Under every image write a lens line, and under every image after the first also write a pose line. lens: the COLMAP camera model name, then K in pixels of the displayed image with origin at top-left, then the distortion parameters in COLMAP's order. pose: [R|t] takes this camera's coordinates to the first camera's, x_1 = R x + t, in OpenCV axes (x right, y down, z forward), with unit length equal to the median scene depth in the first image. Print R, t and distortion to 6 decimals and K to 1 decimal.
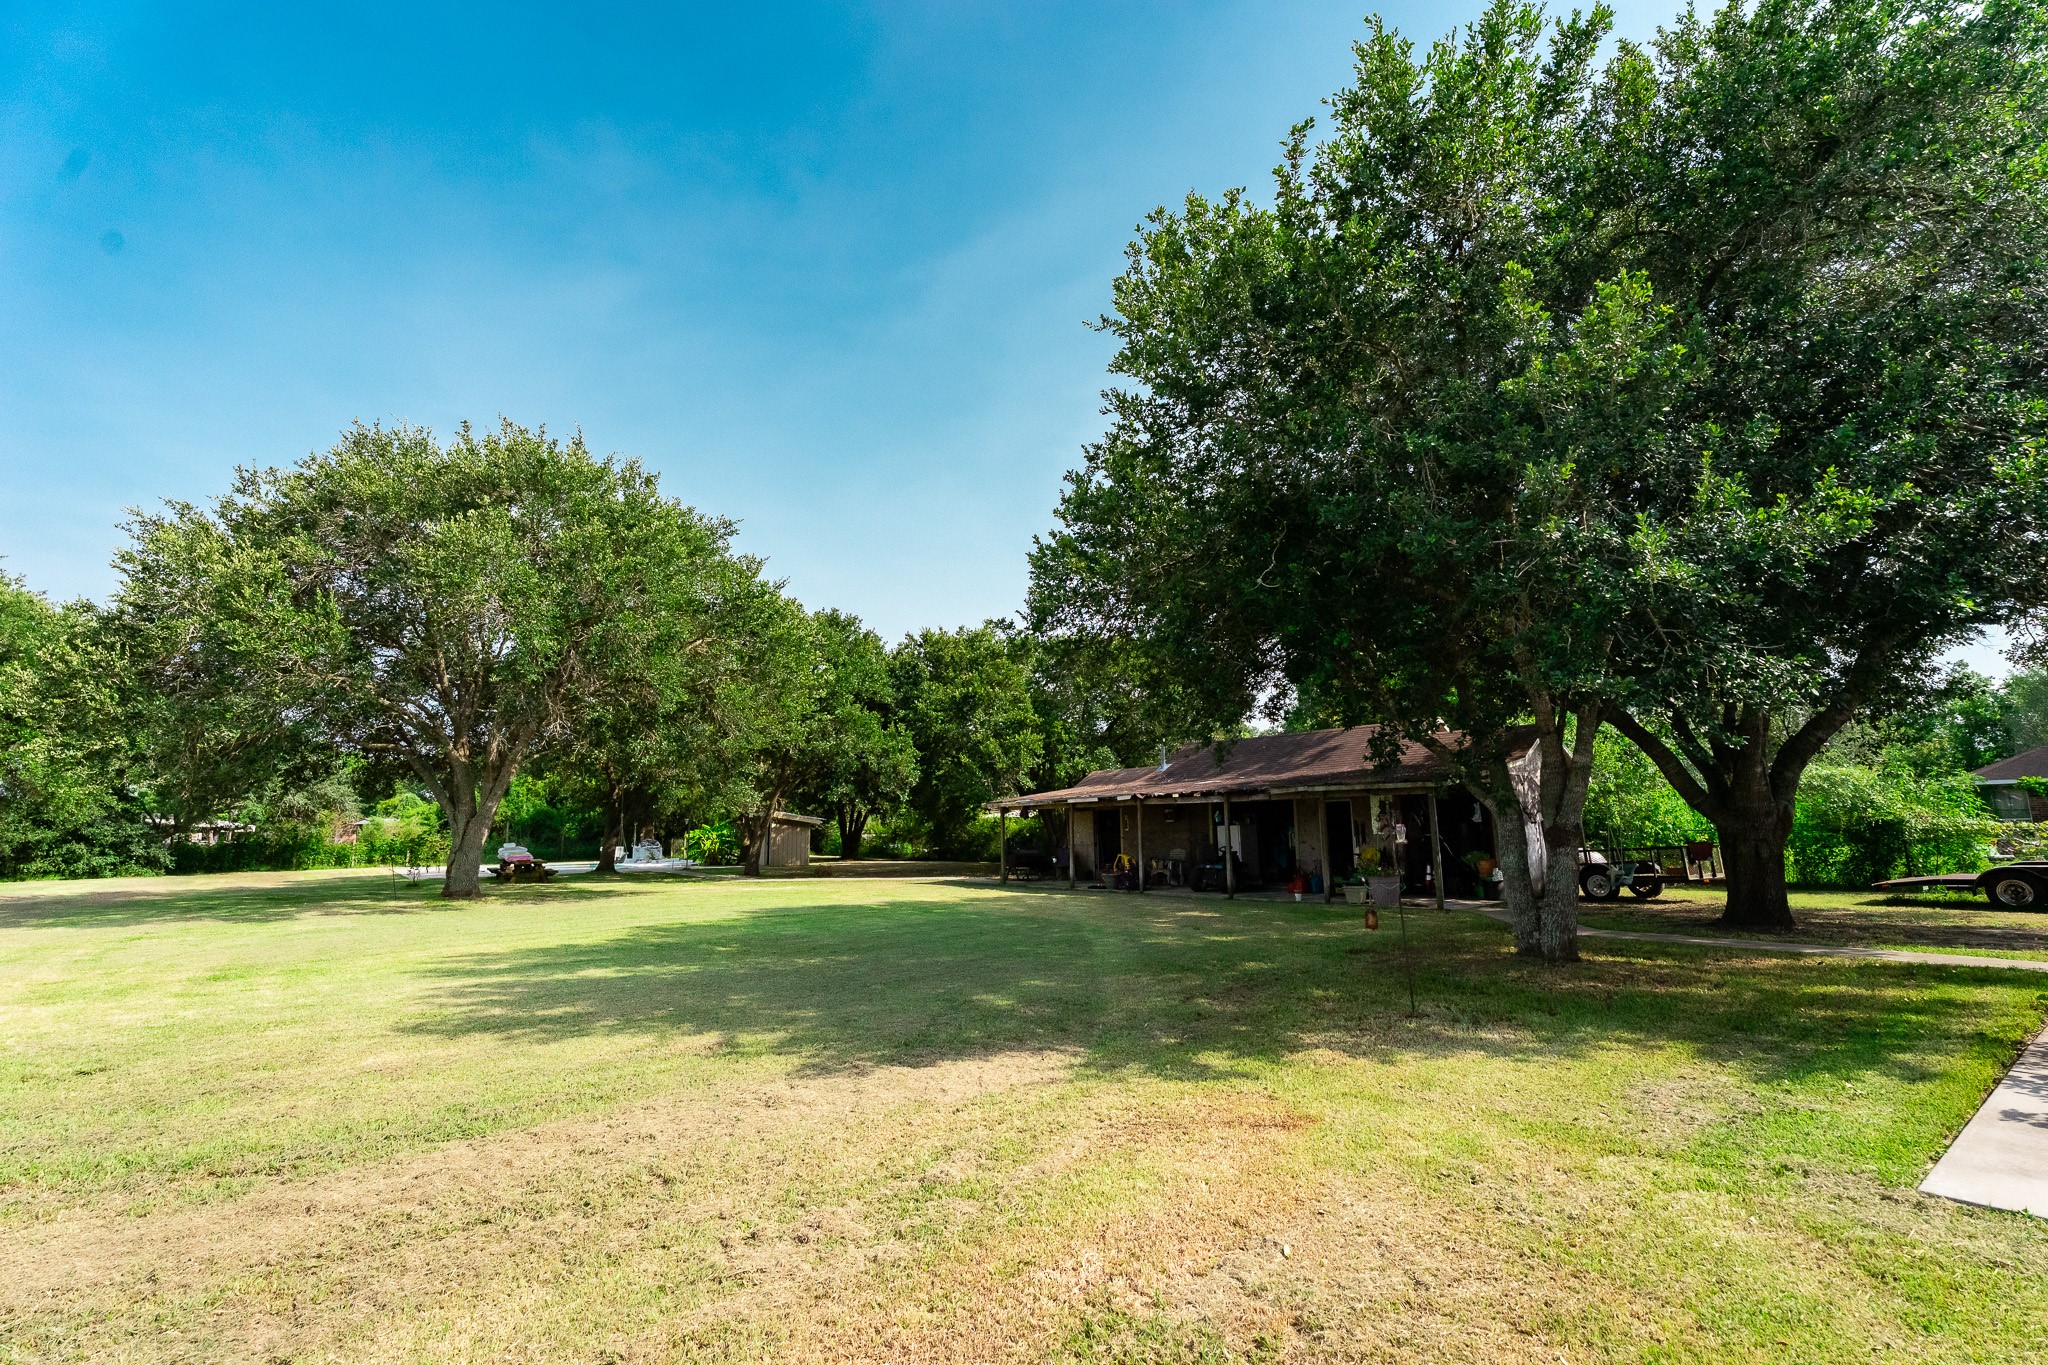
lens RADIAL K [[908.1, 0, 1014.8], [0, 908.1, 679.8], [0, 0, 1]] dist [0.002948, -0.000544]
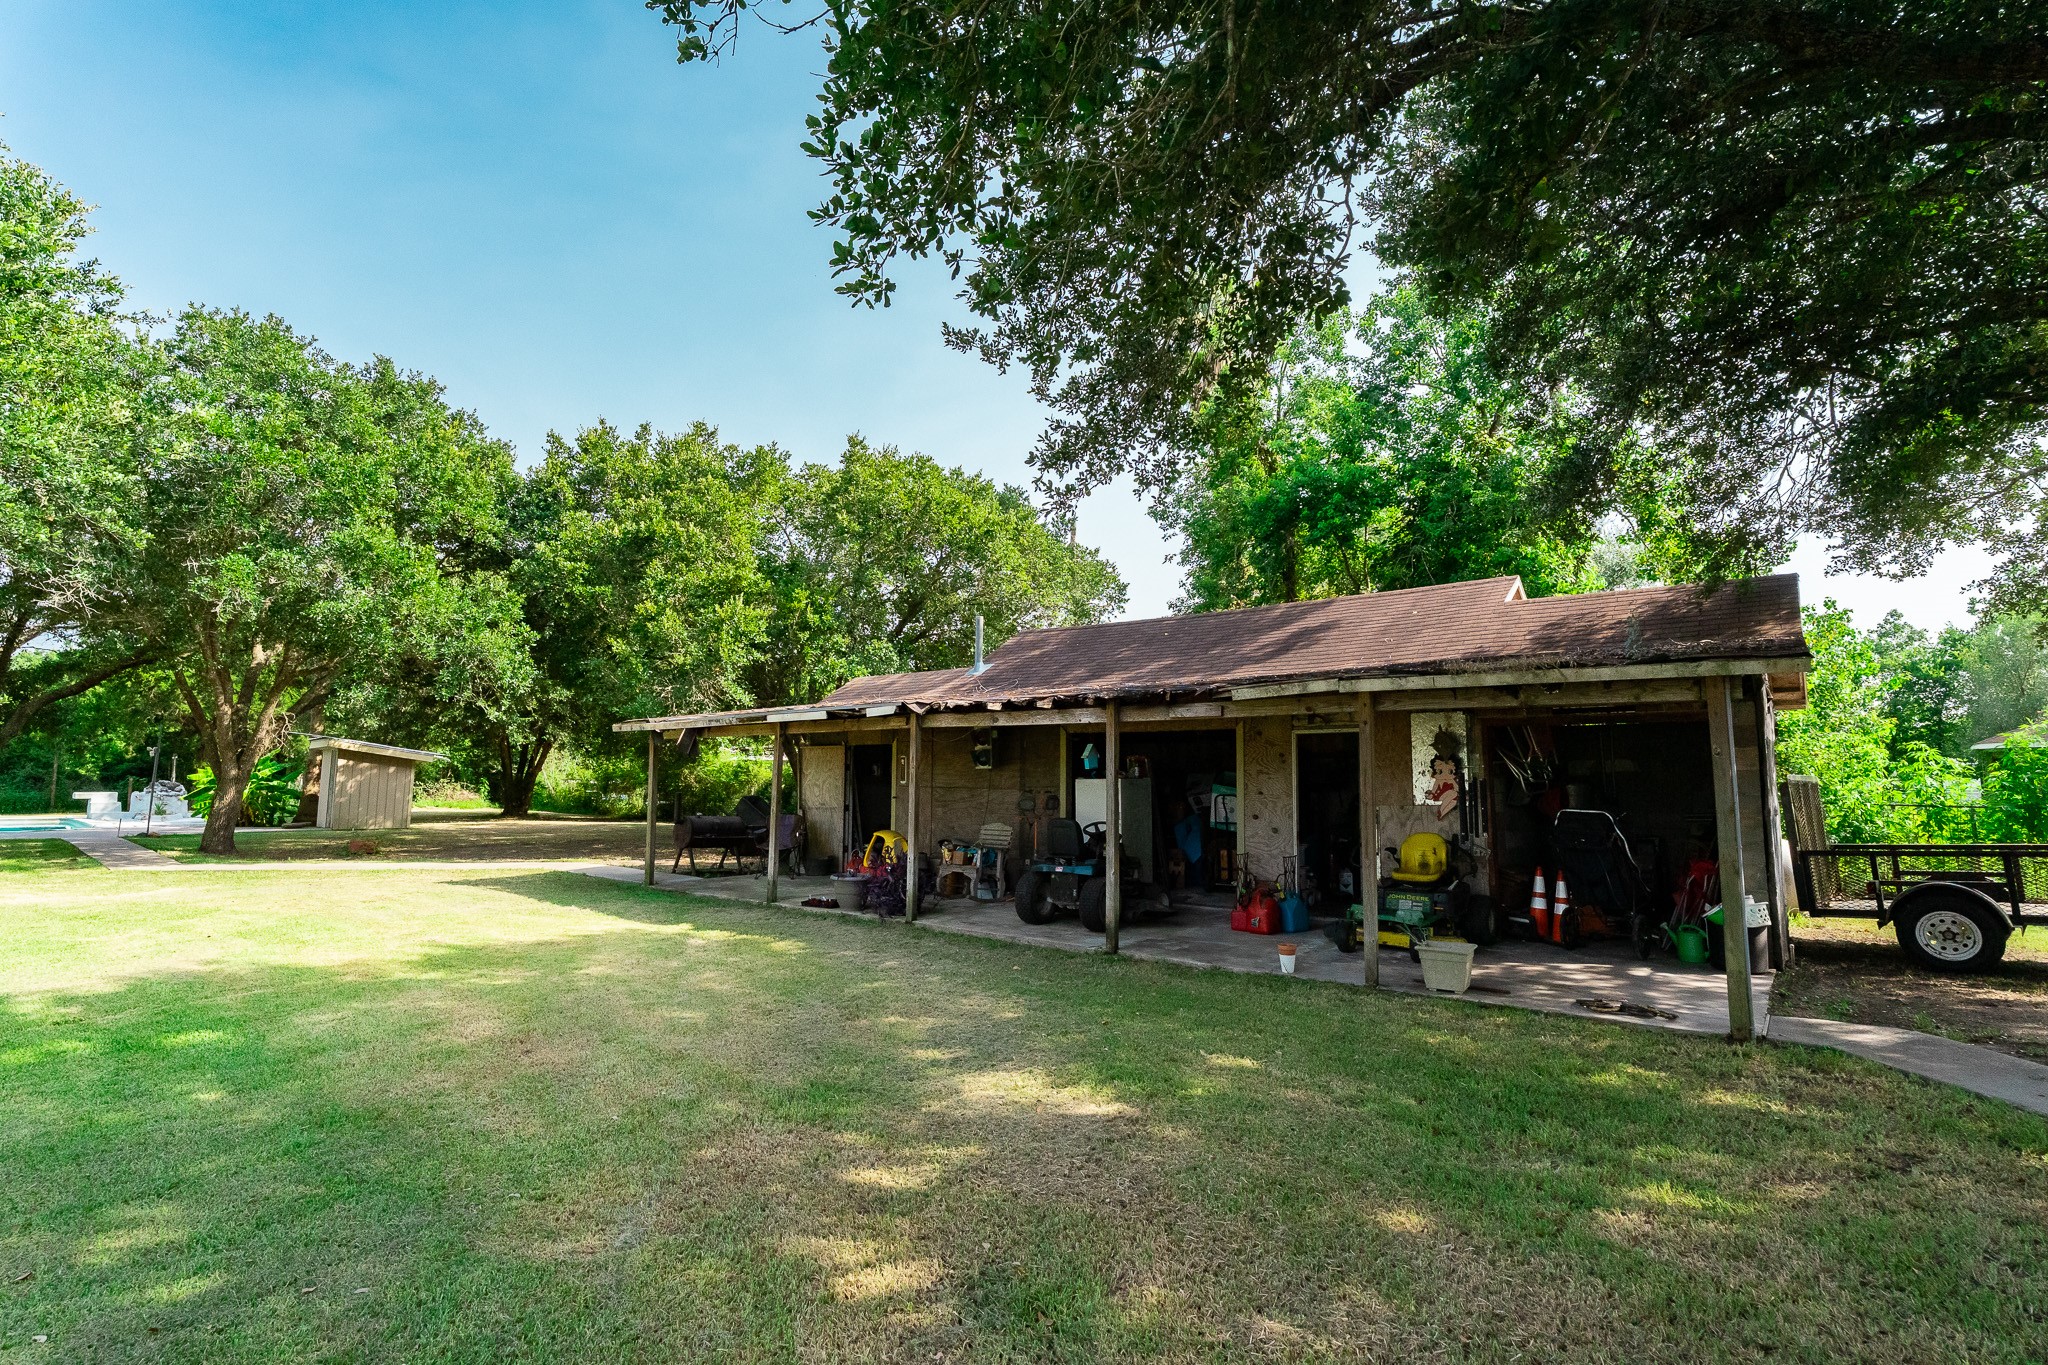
lens RADIAL K [[935.5, 0, 1021.1], [0, 935.5, 680.3], [0, 0, 1]] dist [0.012714, -0.004855]
pose [[0.981065, 0.041401, 0.189203, 0.076588], [-0.051974, 0.997332, 0.051264, 0.066934], [-0.186575, -0.060126, 0.980599, 0.411752]]
